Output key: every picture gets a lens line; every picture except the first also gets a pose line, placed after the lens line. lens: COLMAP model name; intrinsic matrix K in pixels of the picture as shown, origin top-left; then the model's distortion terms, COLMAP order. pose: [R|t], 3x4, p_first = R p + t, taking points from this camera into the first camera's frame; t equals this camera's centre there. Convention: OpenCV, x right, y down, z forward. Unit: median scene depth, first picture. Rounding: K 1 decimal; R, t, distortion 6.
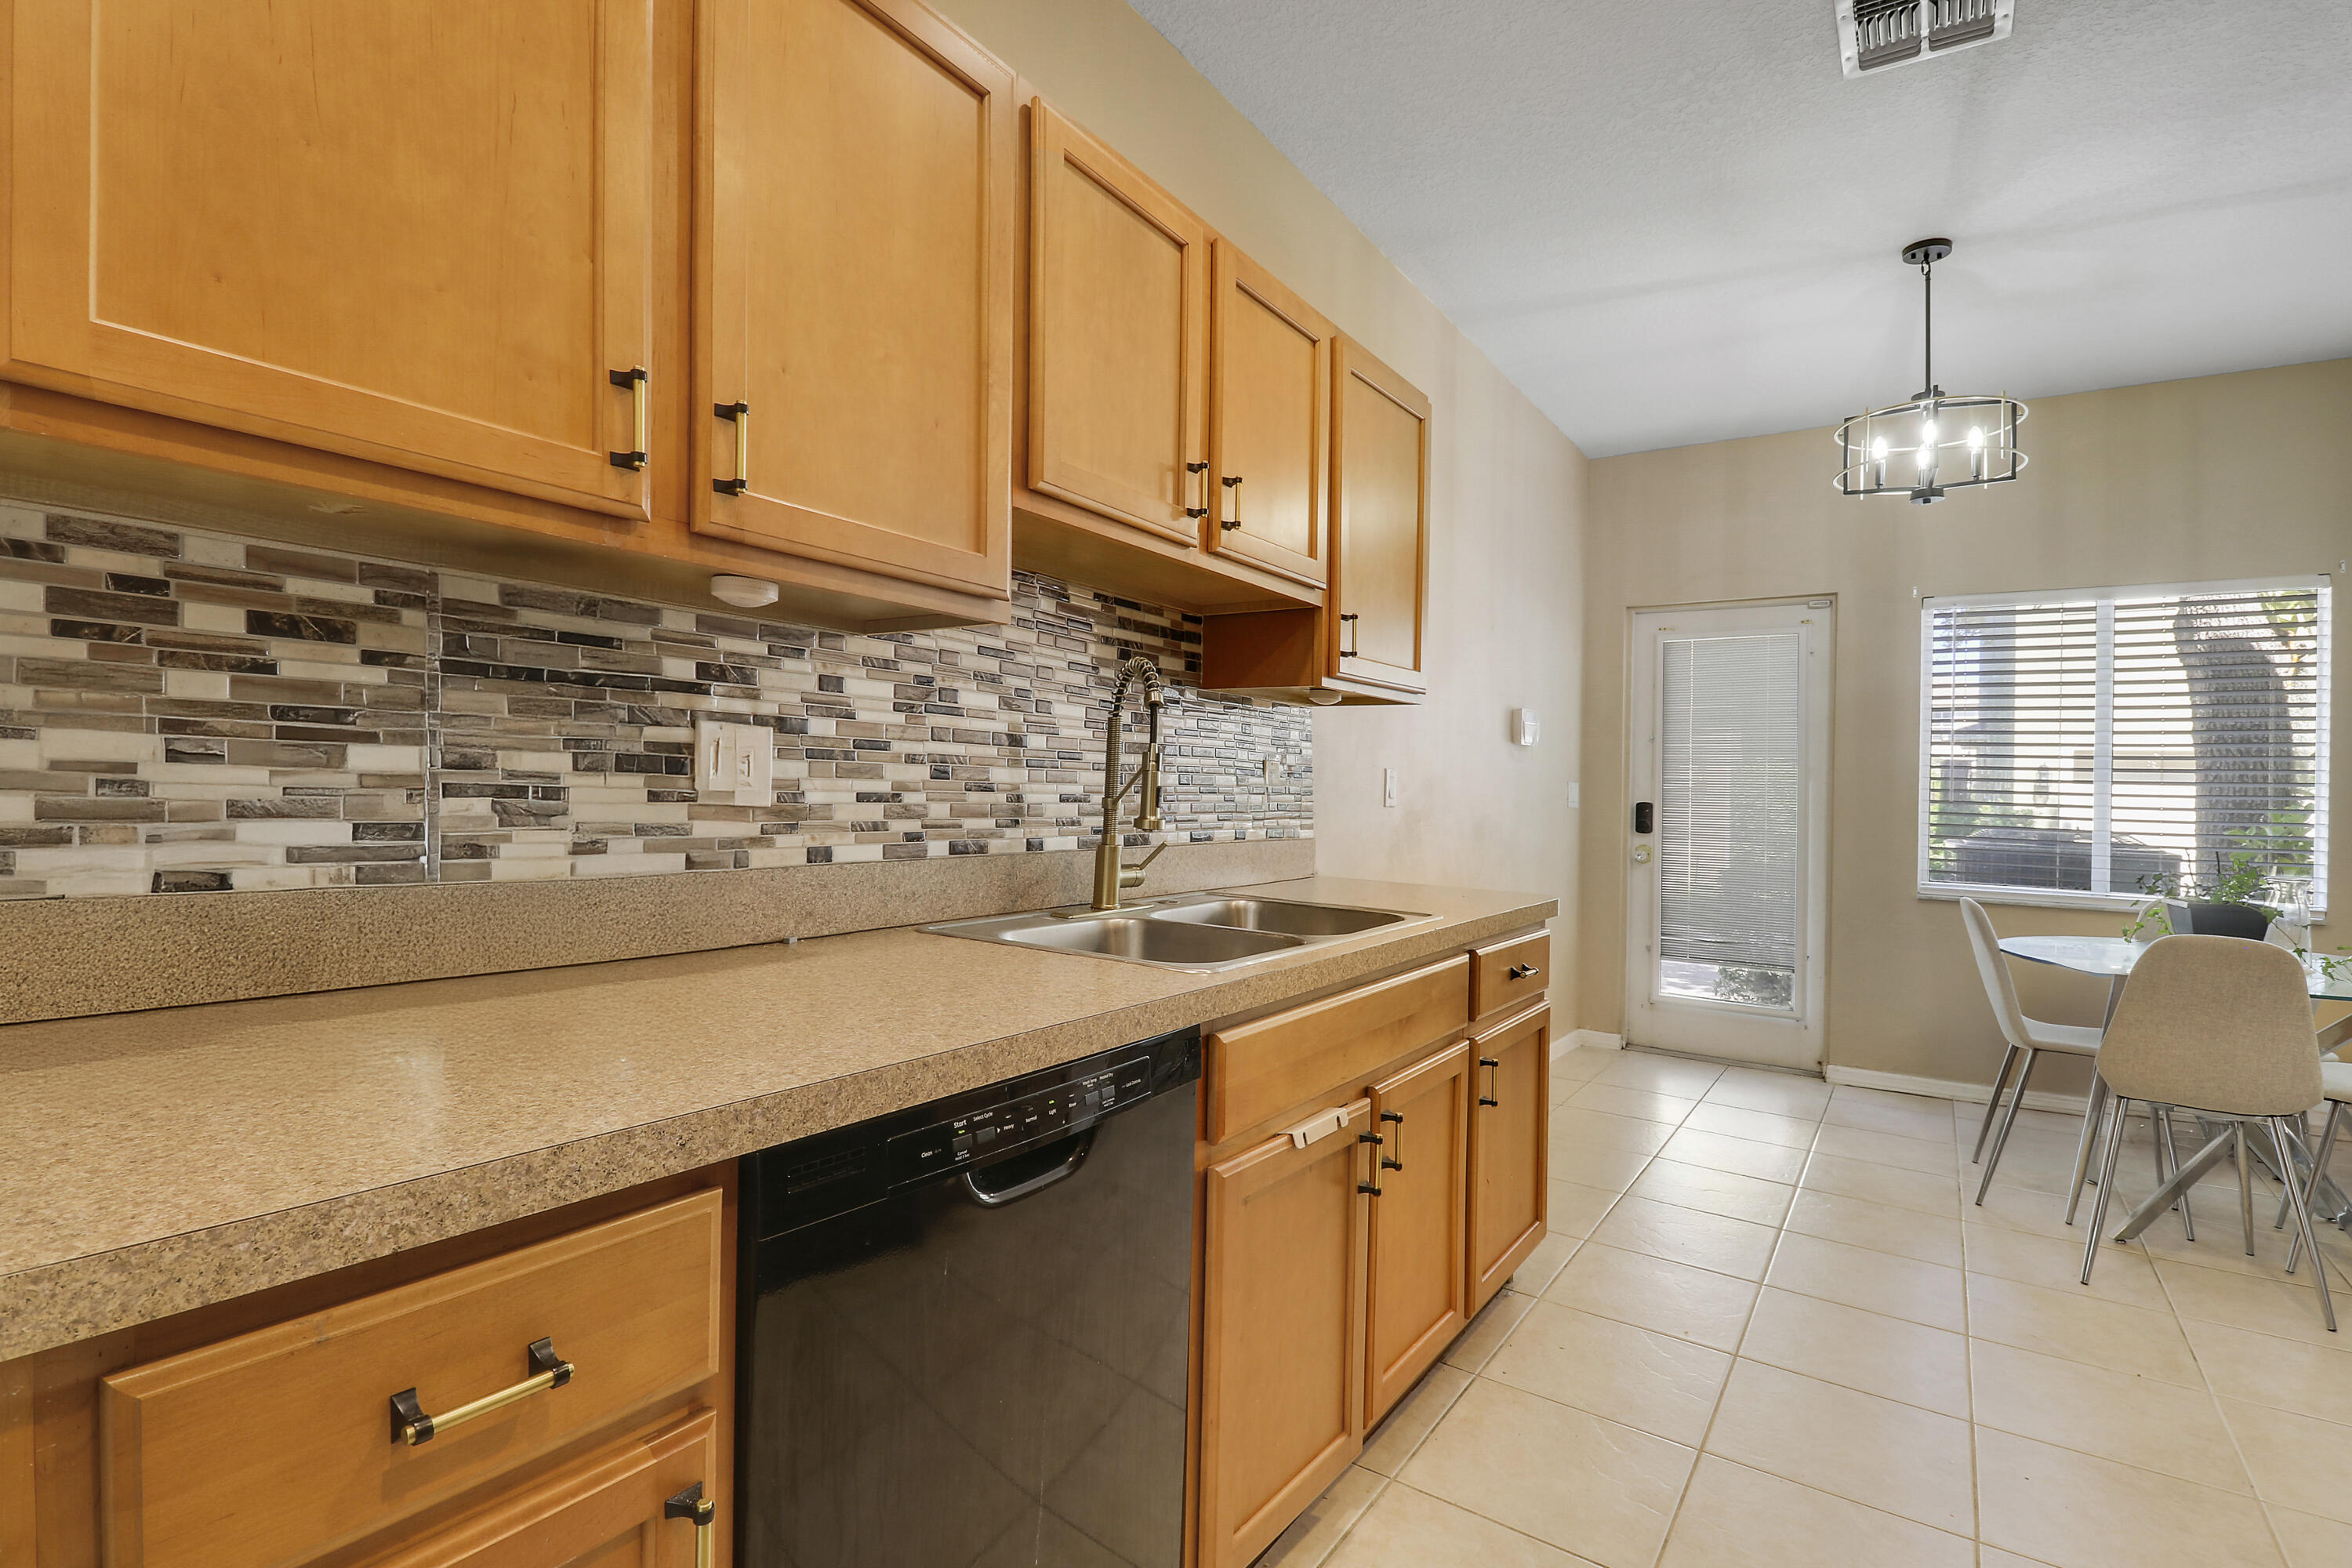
lens RADIAL K [[1132.1, 0, 1258.2], [0, 1132.1, 785.2], [0, 0, 1]] dist [0.076234, 0.000130]
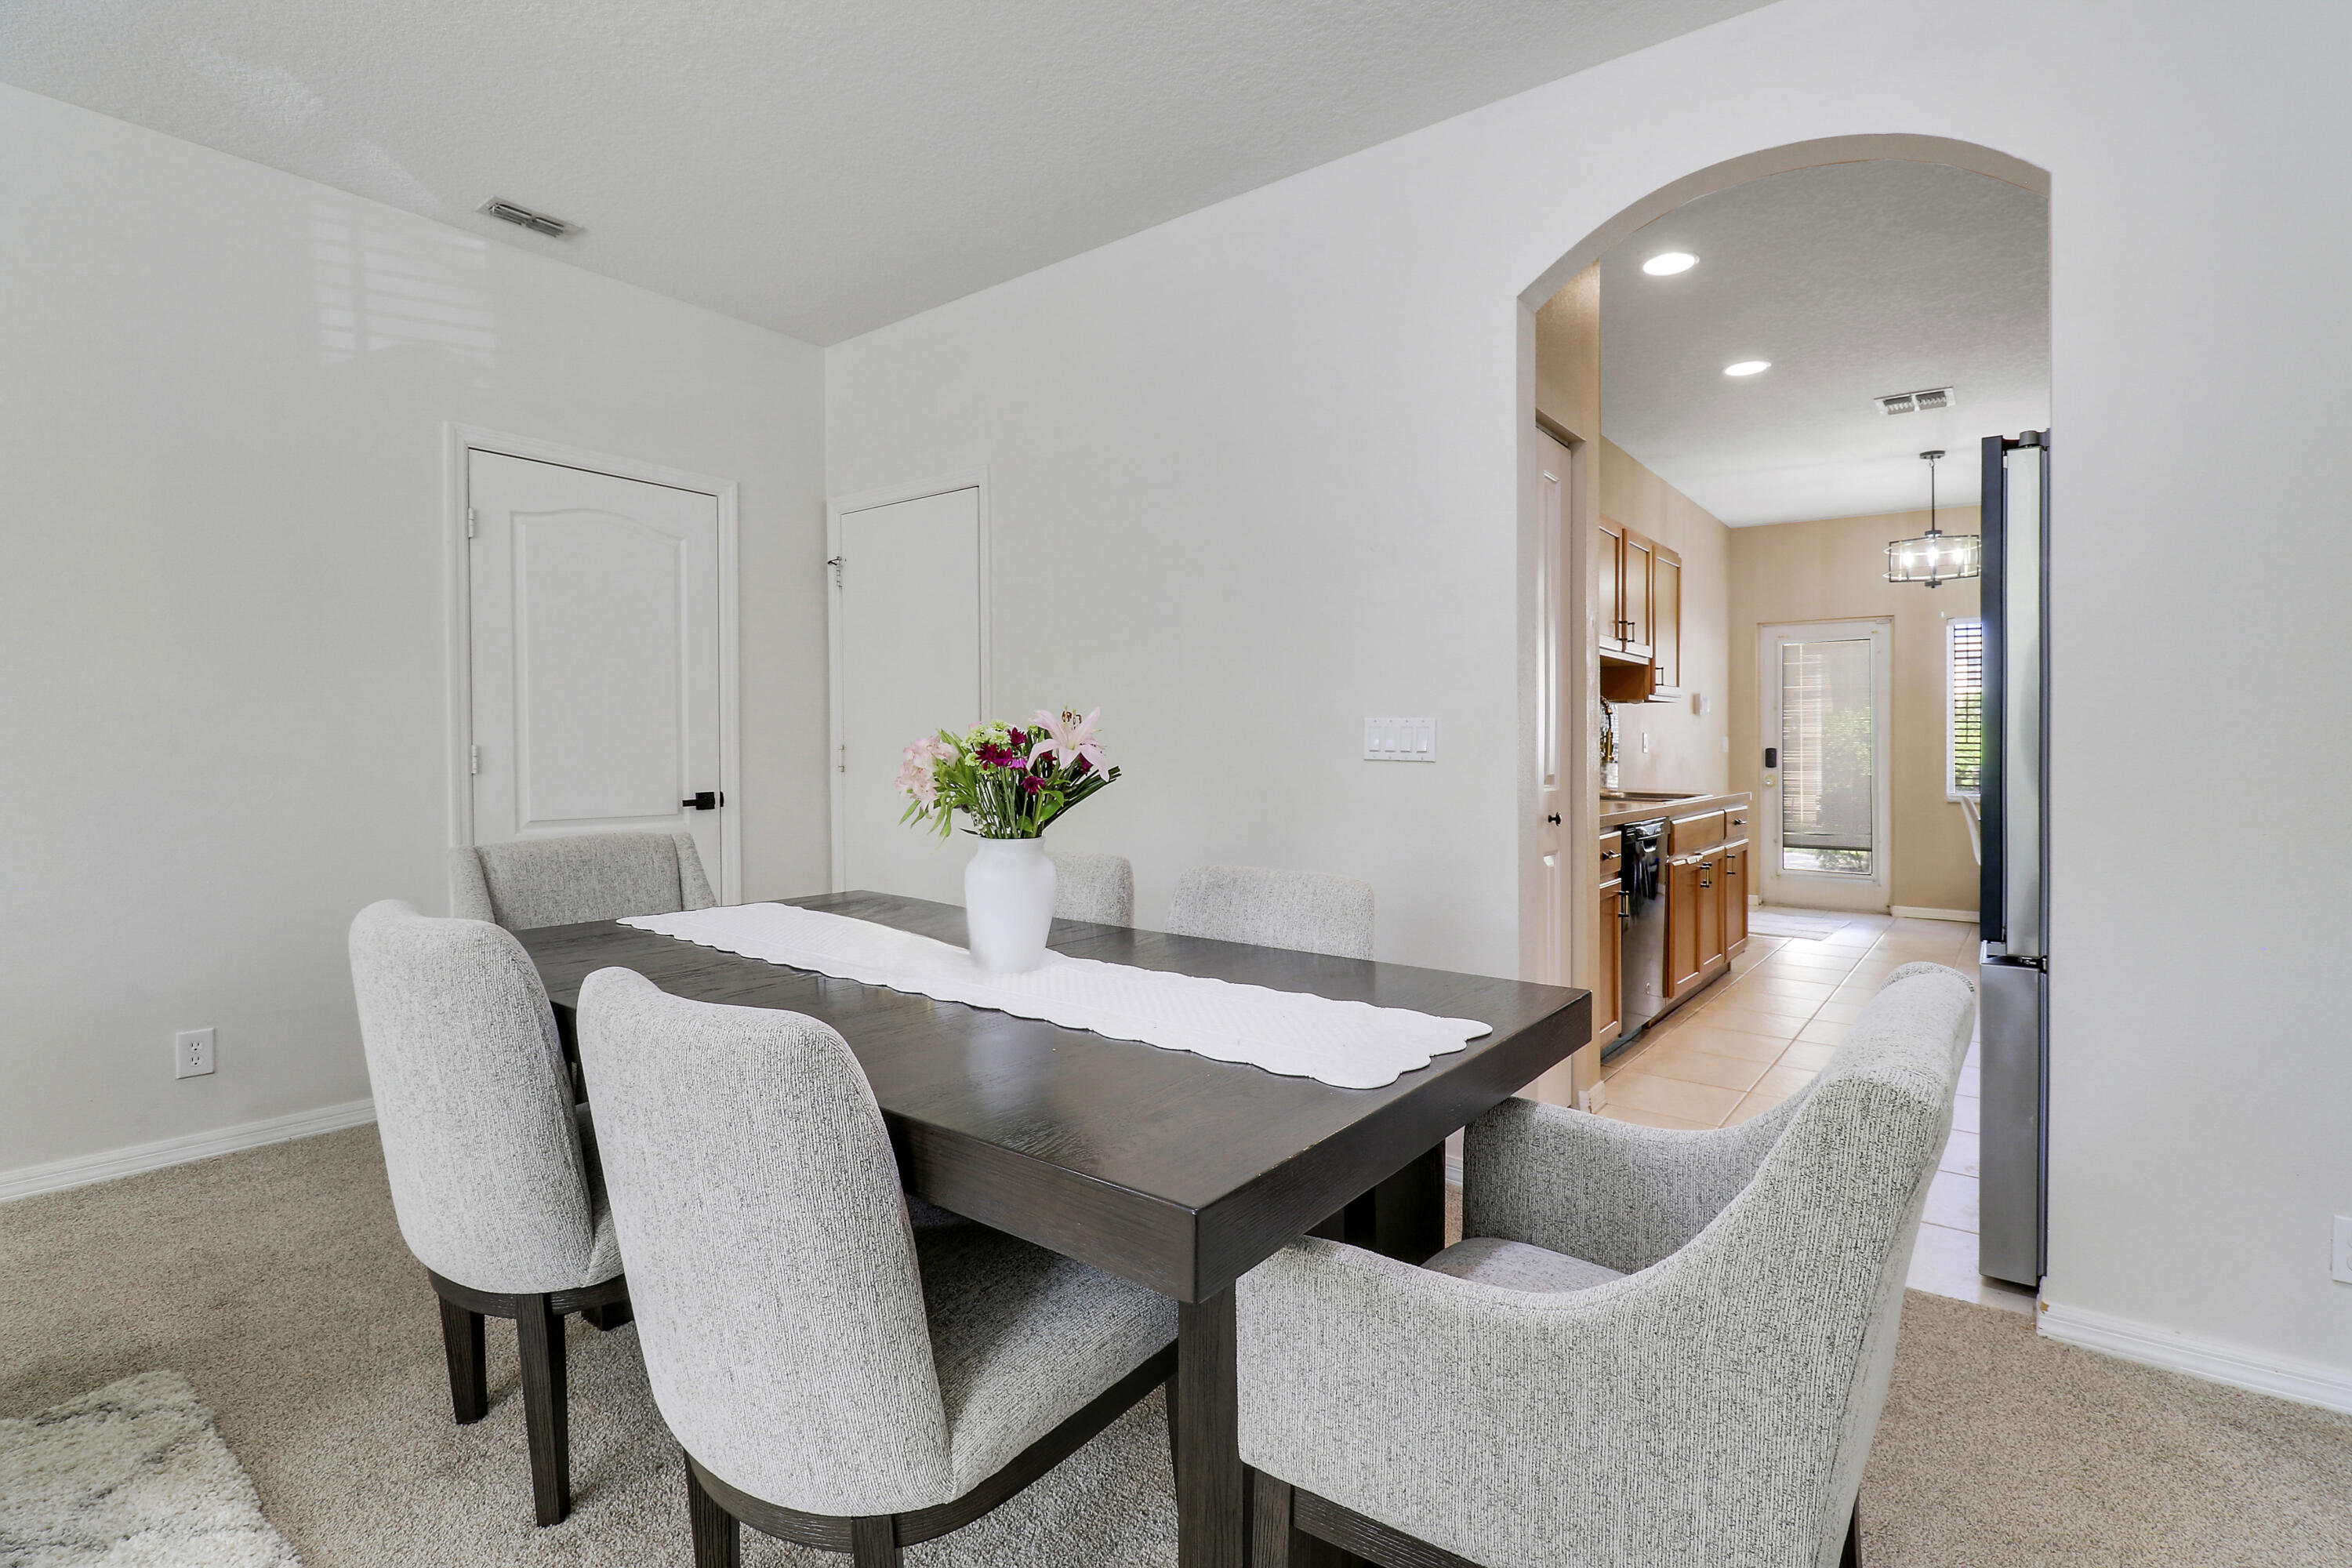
lens RADIAL K [[1106.6, 0, 1203.1], [0, 1106.6, 759.4], [0, 0, 1]] dist [0.001002, 0.000051]
pose [[0.992971, -0.024548, -0.115785, -0.285022], [0.025956, 0.999606, 0.010660, -0.005784], [0.115478, -0.013590, 0.993217, -0.652871]]
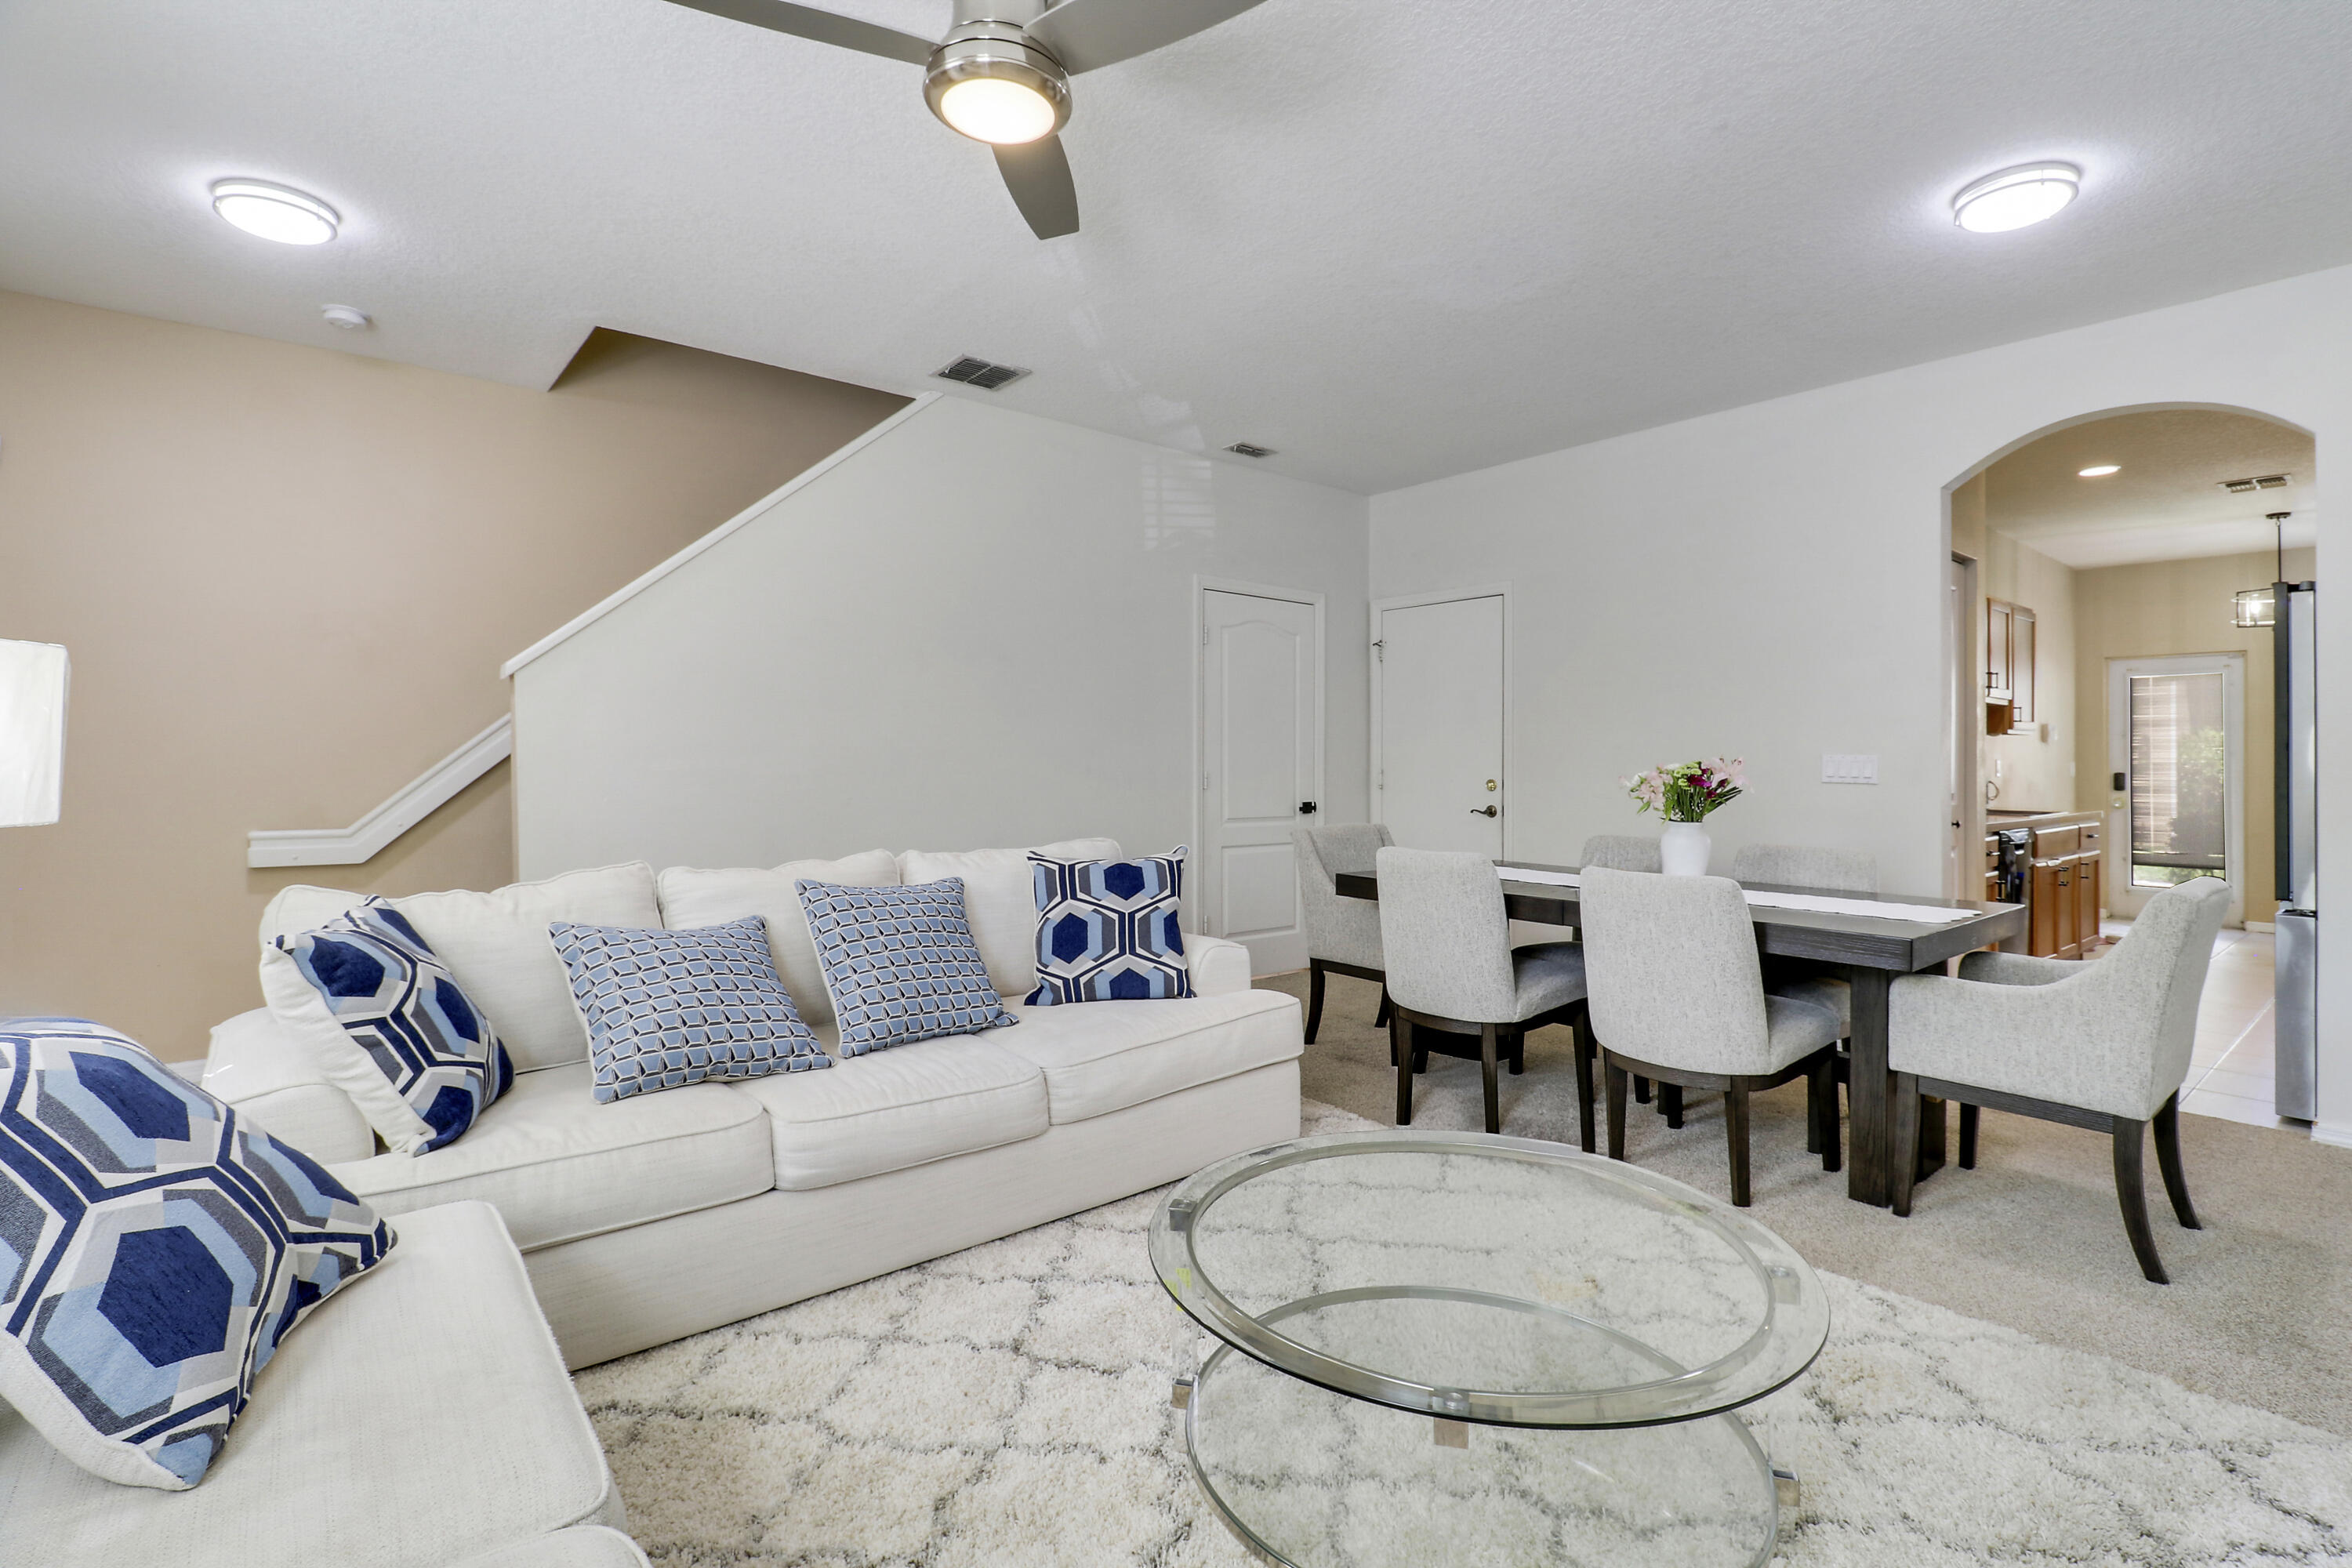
lens RADIAL K [[1101.3, 0, 1197.4], [0, 1101.3, 771.8], [0, 0, 1]] dist [-0.001871, -0.012321]
pose [[0.942891, -0.023537, -0.332270, -0.454001], [0.024249, 0.999704, -0.002006, -0.016866], [0.332219, -0.006166, 0.943182, -1.078907]]
